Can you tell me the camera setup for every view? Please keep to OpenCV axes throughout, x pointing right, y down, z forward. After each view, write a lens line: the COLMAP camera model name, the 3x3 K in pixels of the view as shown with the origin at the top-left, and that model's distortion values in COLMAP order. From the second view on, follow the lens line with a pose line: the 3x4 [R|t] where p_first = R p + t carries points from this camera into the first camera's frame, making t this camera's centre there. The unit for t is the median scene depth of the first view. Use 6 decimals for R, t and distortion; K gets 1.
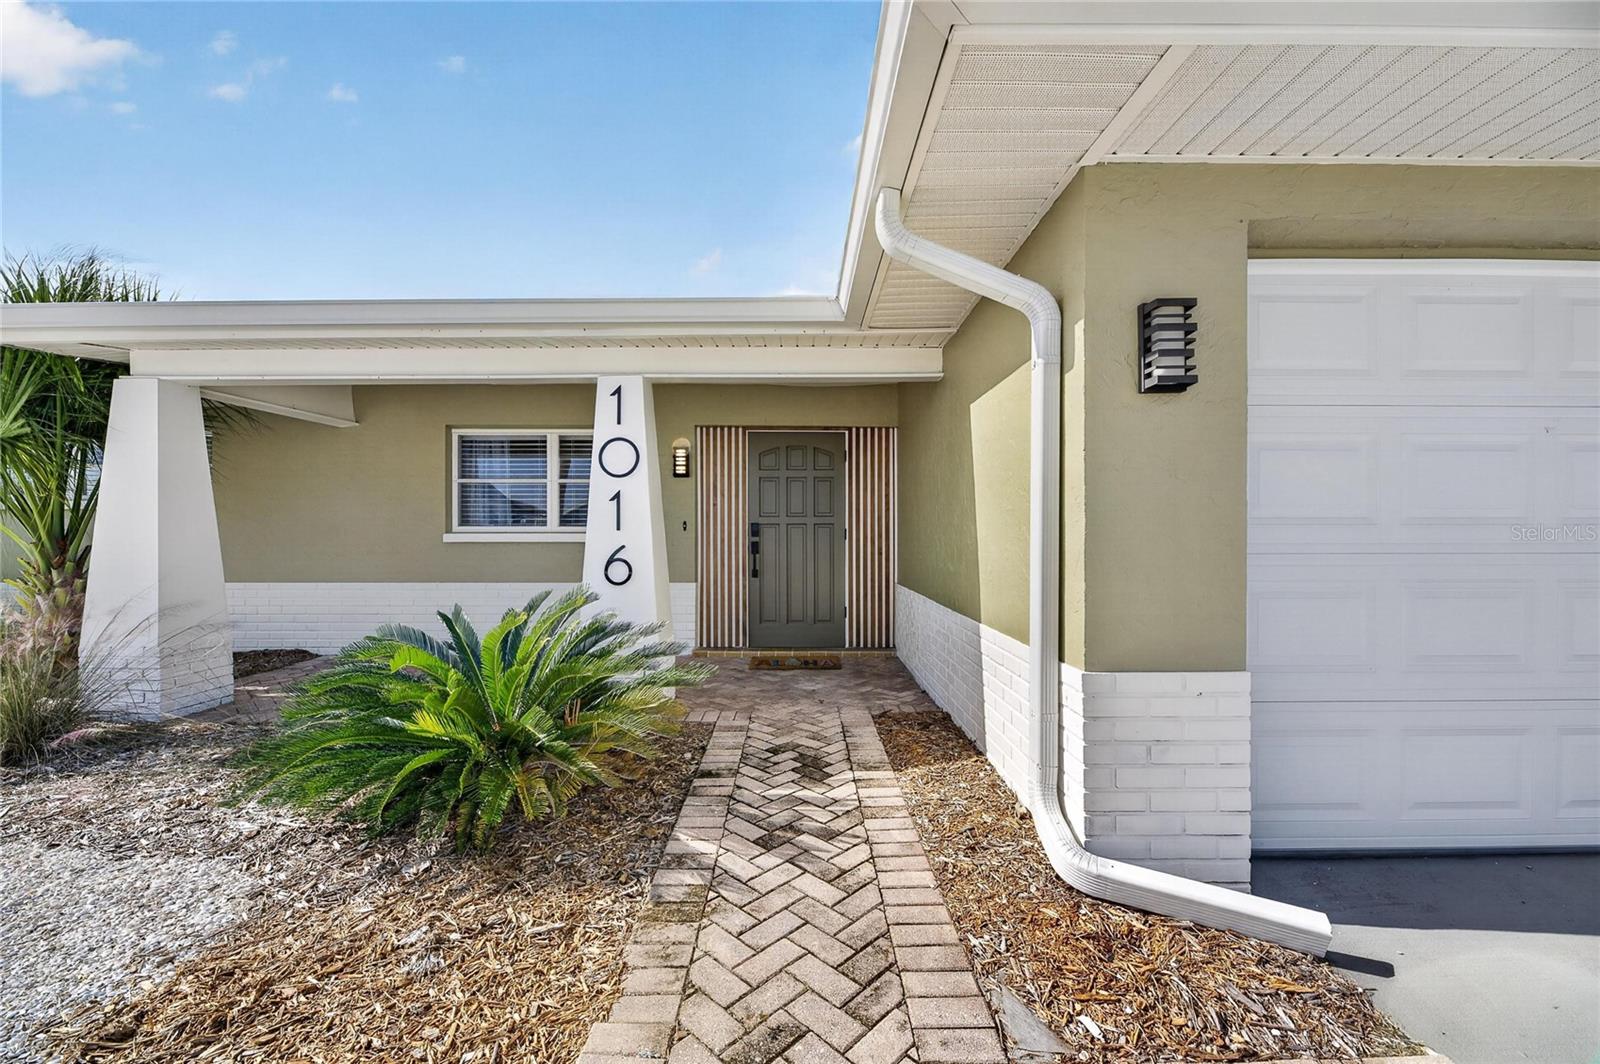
lens RADIAL K [[649.9, 0, 802.7], [0, 649.9, 529.2], [0, 0, 1]] dist [-0.005480, 0.000079]
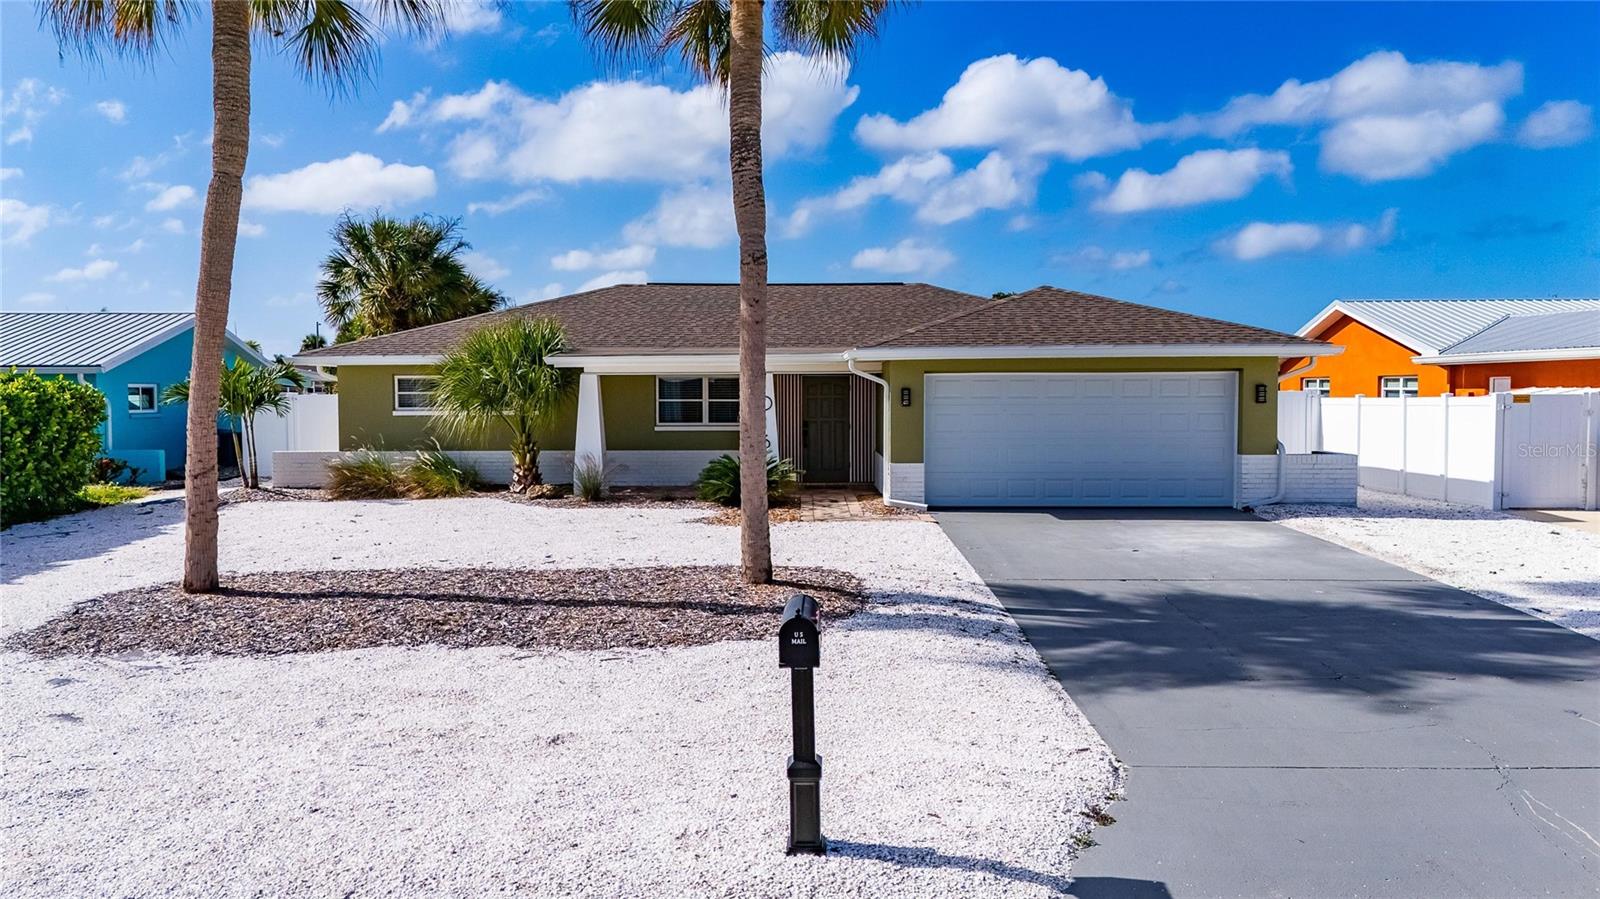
lens RADIAL K [[1198.7, 0, 807.9], [0, 1198.7, 438.1], [0, 0, 1]] dist [0.054706, -0.038833]
pose [[0.999995, -0.002543, -0.001993, -0.062213], [0.002647, 0.998519, 0.054346, -0.167729], [0.001852, -0.054351, 0.998520, -2.899591]]
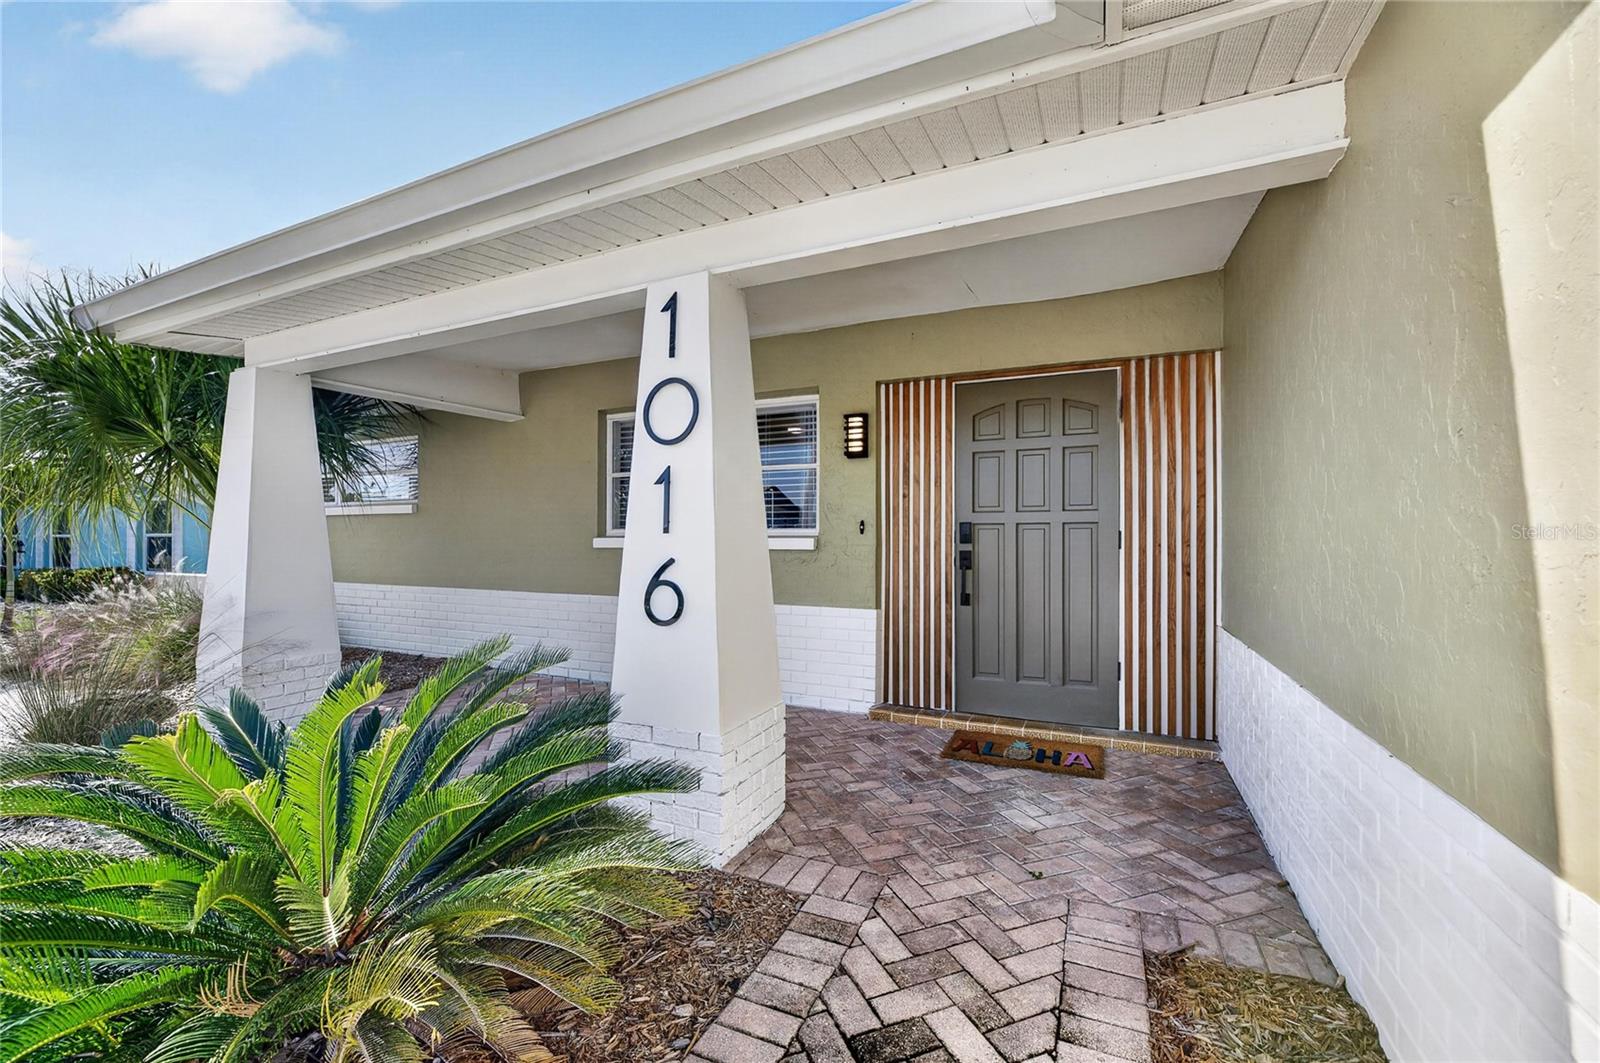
lens RADIAL K [[649.9, 0, 802.3], [0, 649.9, 534.0], [0, 0, 1]] dist [-0.005480, 0.000079]
pose [[0.905623, -0.000476, -0.424084, 0.058181], [0.001089, 0.999999, 0.001203, 0.001453], [0.424083, -0.001551, 0.905622, 0.356796]]
